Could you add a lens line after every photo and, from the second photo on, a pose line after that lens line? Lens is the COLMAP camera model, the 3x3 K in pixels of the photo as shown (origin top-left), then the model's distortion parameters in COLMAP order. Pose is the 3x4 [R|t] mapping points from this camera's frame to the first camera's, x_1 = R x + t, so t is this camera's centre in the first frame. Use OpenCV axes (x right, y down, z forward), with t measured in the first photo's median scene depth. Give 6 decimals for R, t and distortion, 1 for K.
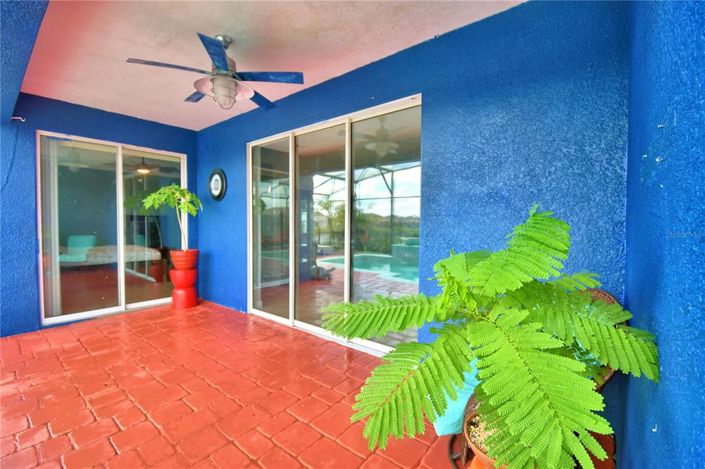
lens RADIAL K [[313.8, 0, 352.5], [0, 313.8, 234.5], [0, 0, 1]] dist [-0.001790, -0.000359]
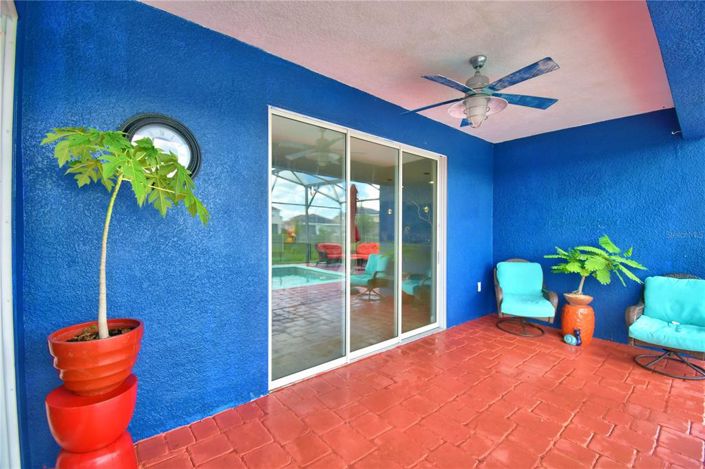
lens RADIAL K [[312.2, 0, 352.5], [0, 312.2, 234.5], [0, 0, 1]] dist [0.009296, -0.000257]
pose [[0.164631, -0.023822, 0.986067, -1.309446], [0.021145, 0.999564, 0.020617, -0.085042], [-0.986129, 0.017456, 0.165063, 1.097343]]
